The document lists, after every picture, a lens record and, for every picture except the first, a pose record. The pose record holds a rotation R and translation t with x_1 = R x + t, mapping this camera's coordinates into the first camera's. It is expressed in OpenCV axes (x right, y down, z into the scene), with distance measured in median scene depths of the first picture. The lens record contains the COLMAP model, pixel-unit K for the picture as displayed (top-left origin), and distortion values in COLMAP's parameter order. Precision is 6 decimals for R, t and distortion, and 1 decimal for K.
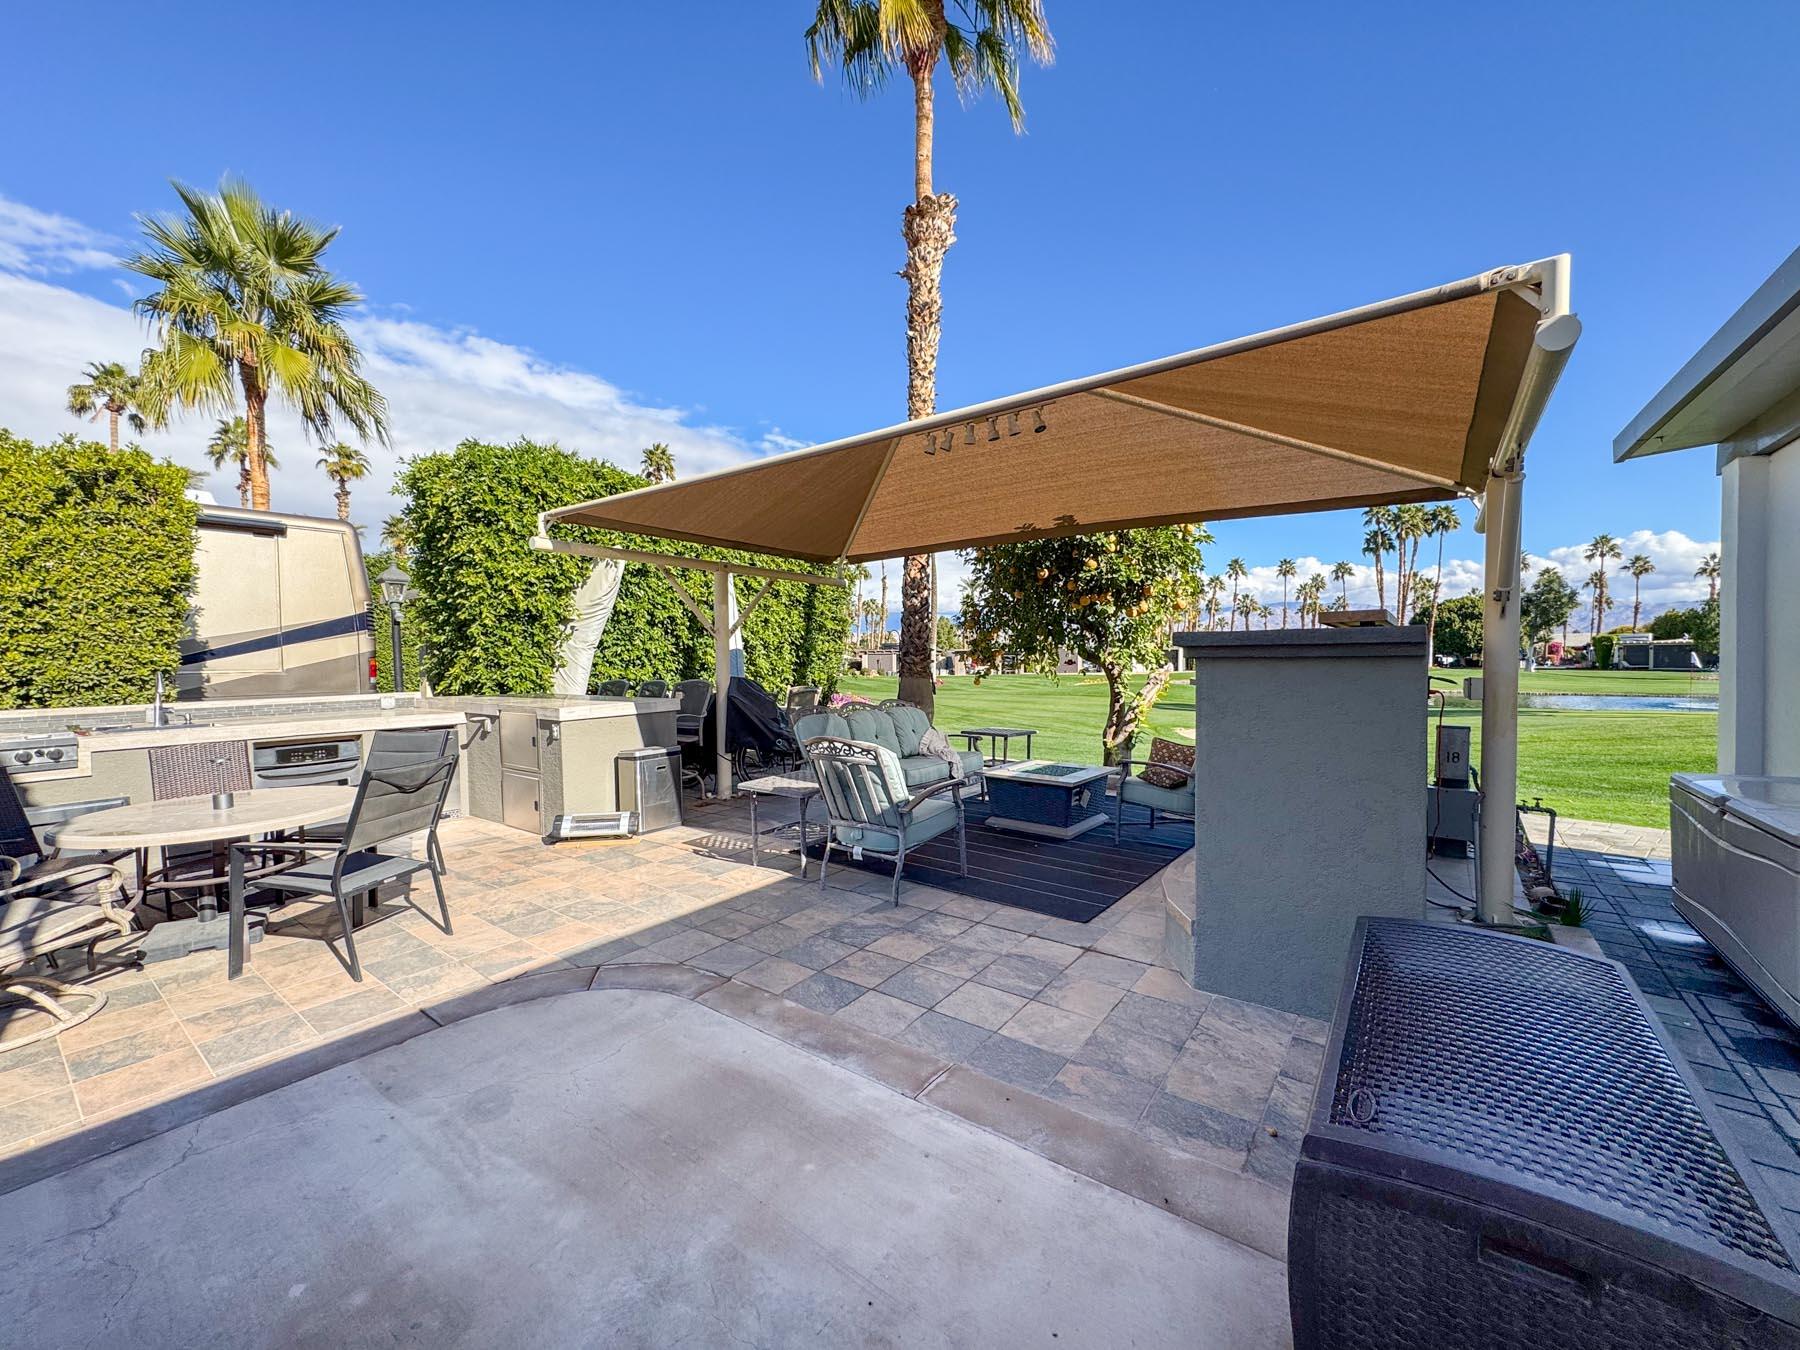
lens RADIAL K [[718.5, 0, 900.0], [0, 718.5, 675.0], [0, 0, 1]] dist [0.000868, 0.000418]
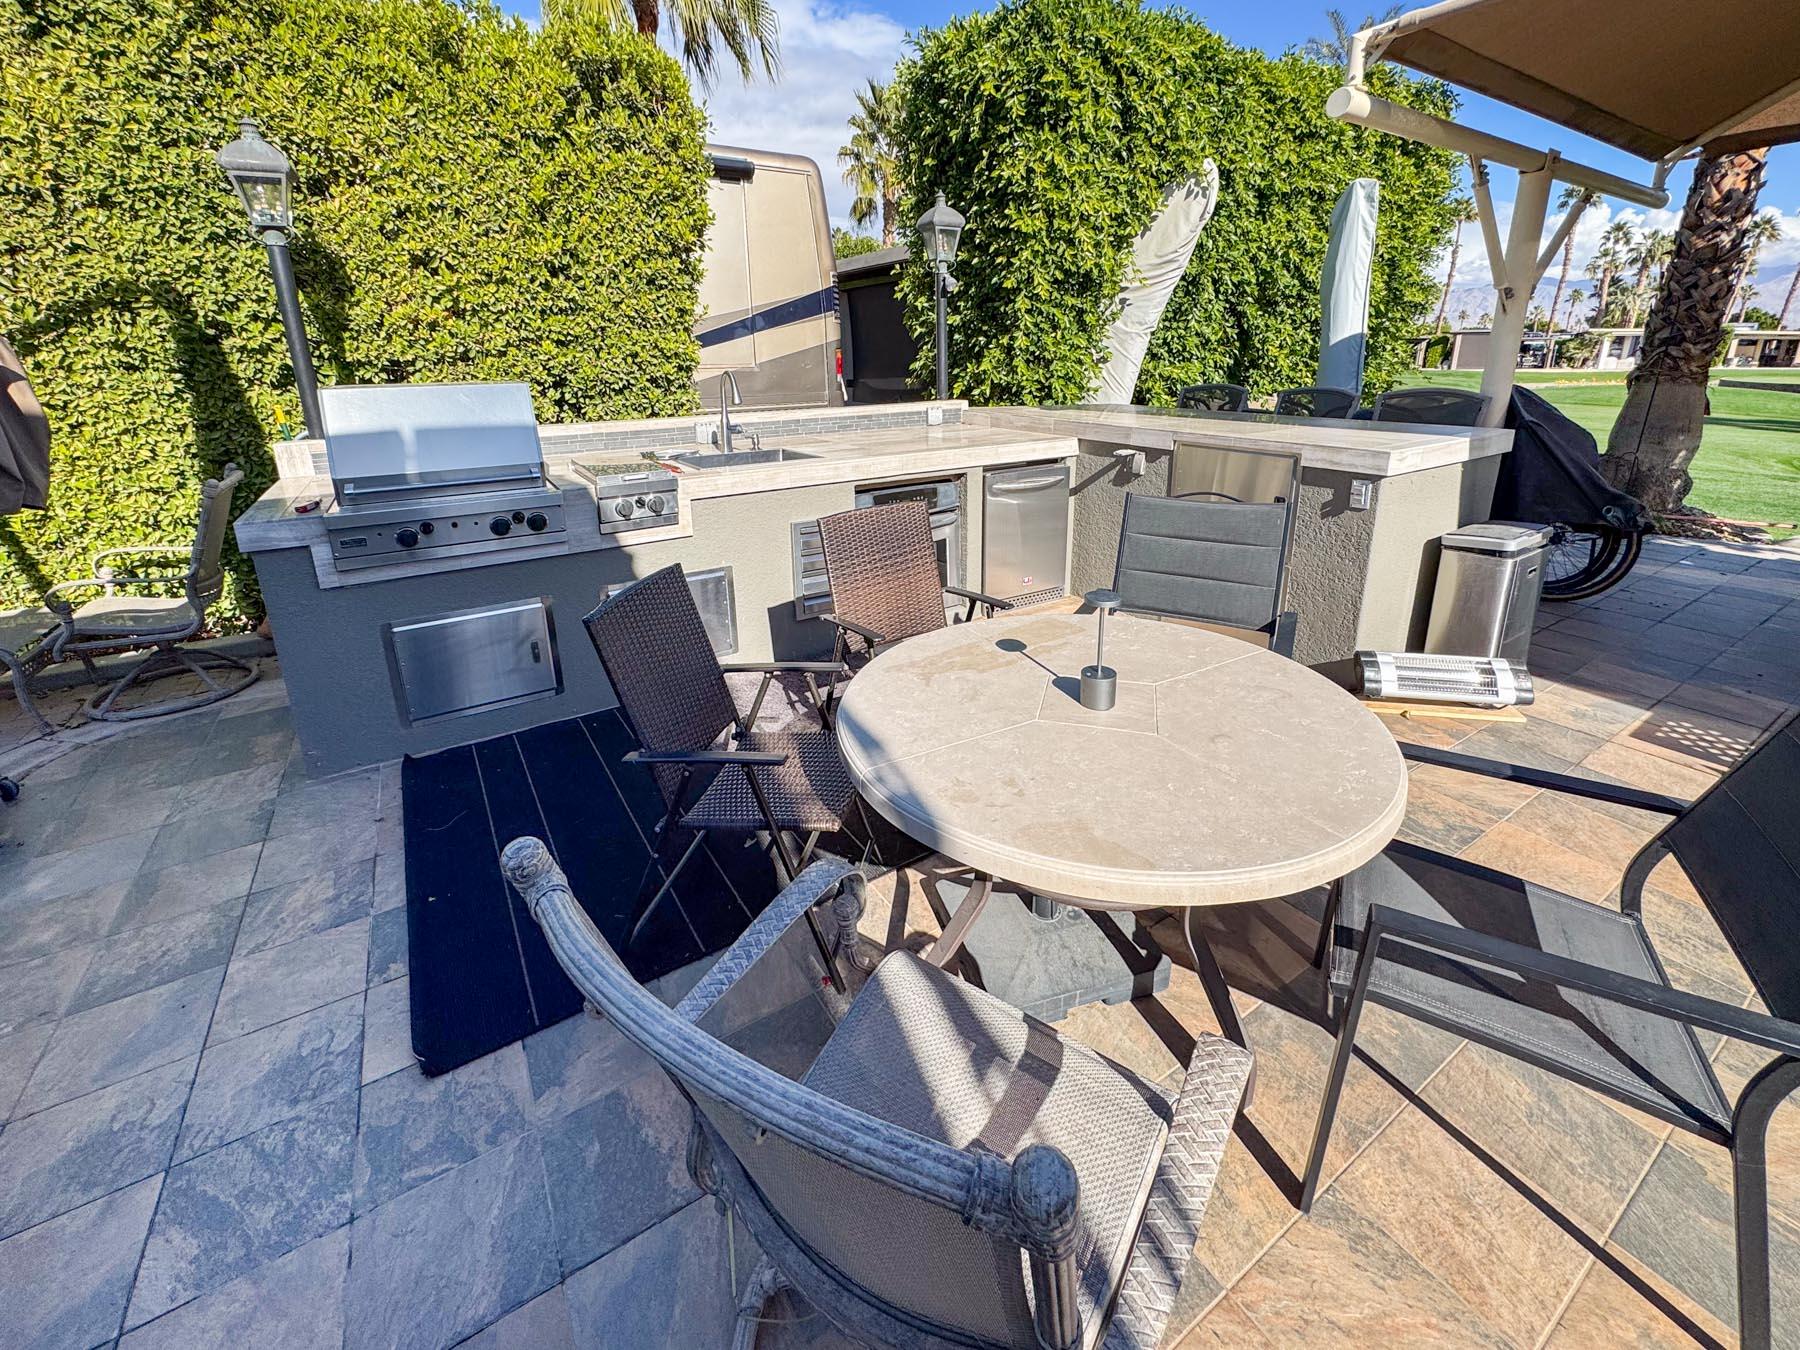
lens RADIAL K [[763.7, 0, 894.0], [0, 763.7, 562.1], [0, 0, 1]] dist [0.000561, -0.000004]
pose [[0.931437, 0.096884, -0.350768, -0.512201], [-0.007545, 0.968842, 0.247565, -0.007397], [0.363824, -0.227945, 0.903146, 0.314351]]
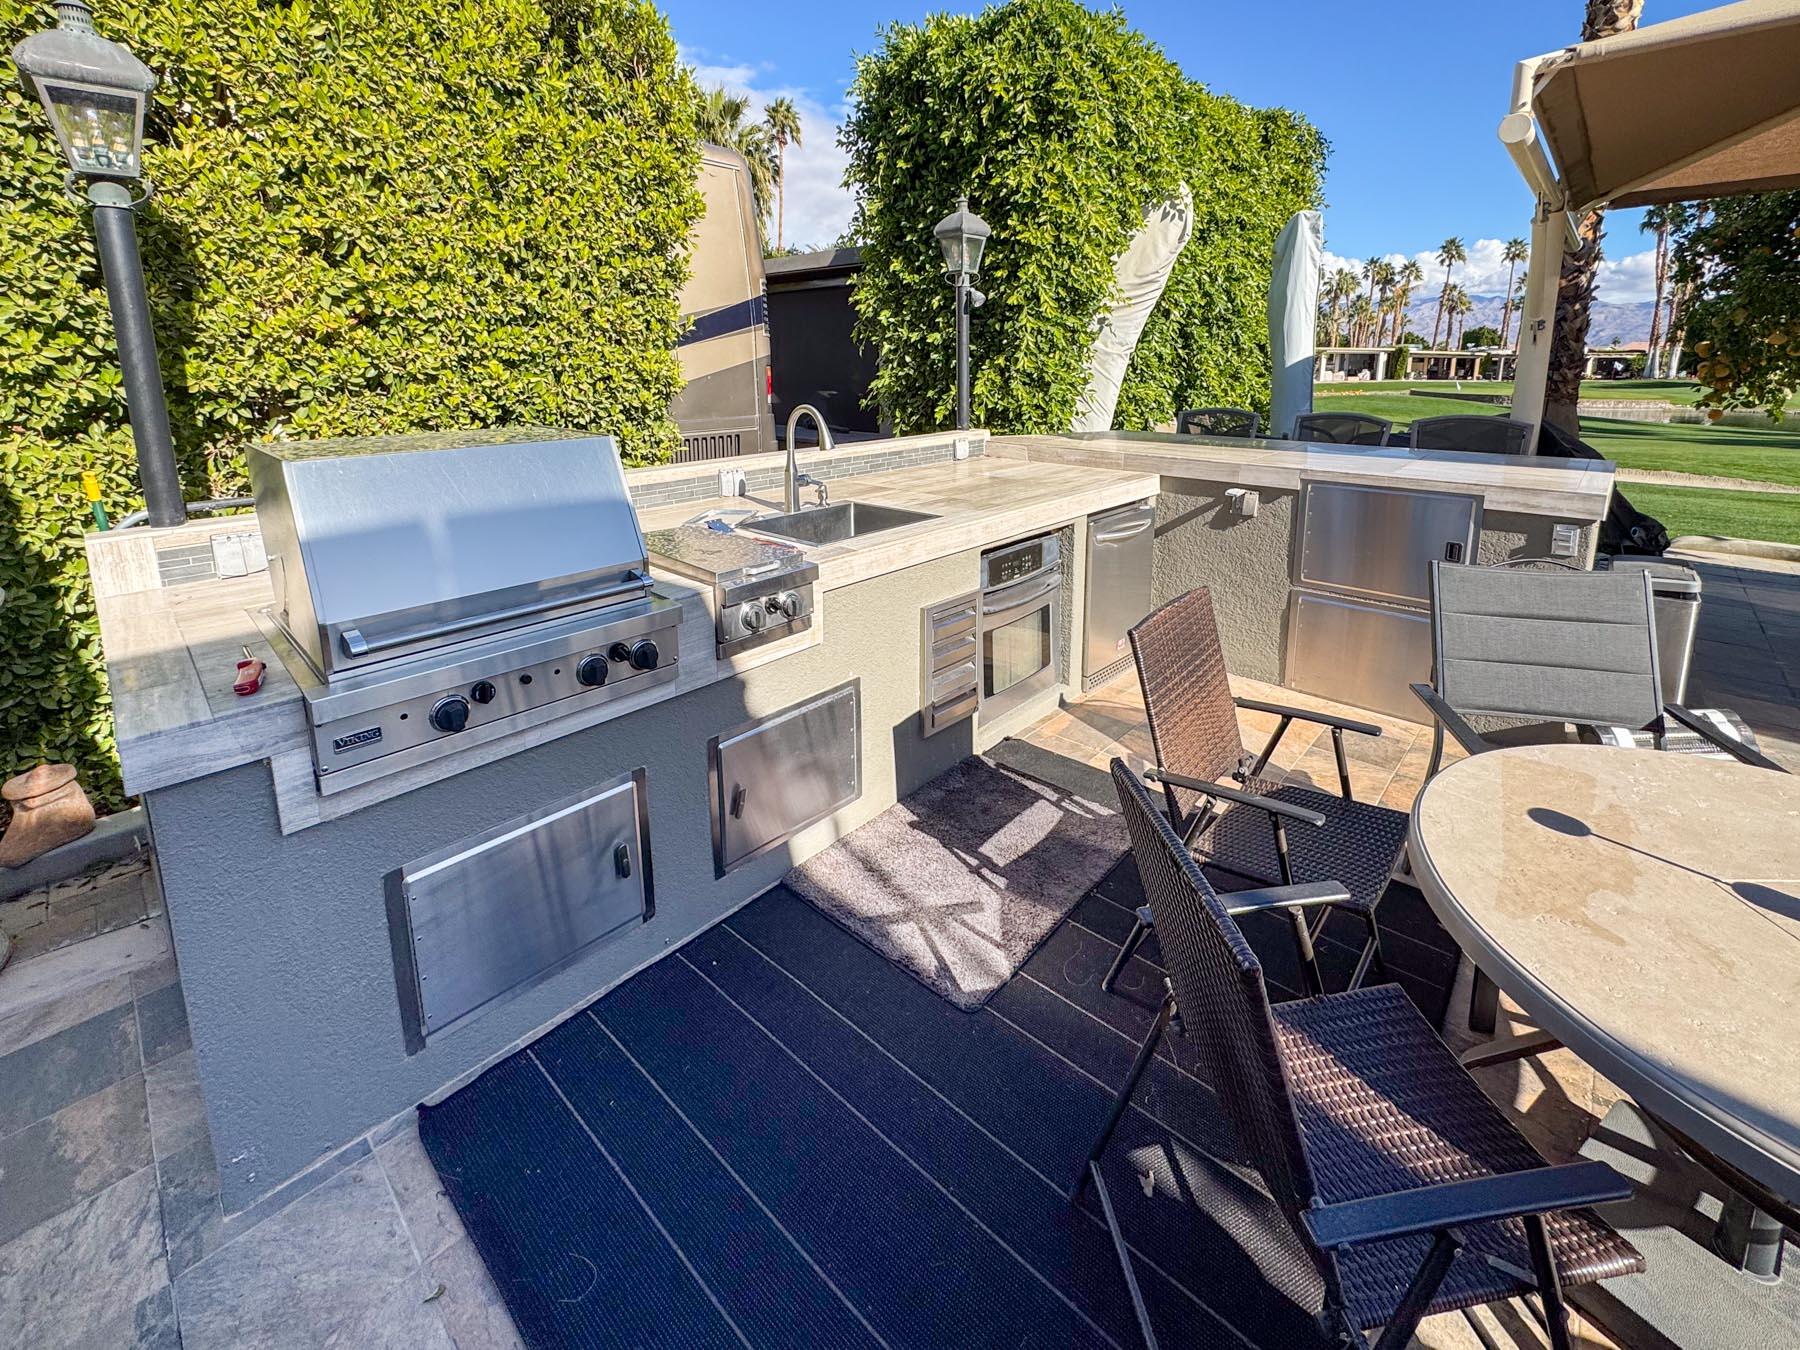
lens RADIAL K [[788.8, 0, 897.4], [0, 788.8, 495.7], [0, 0, 1]] dist [-0.000006, 0.000154]
pose [[0.993827, 0.027598, -0.107454, -0.742823], [-0.011510, 0.988988, 0.147549, -0.019483], [0.110342, -0.145401, 0.983200, 0.381981]]
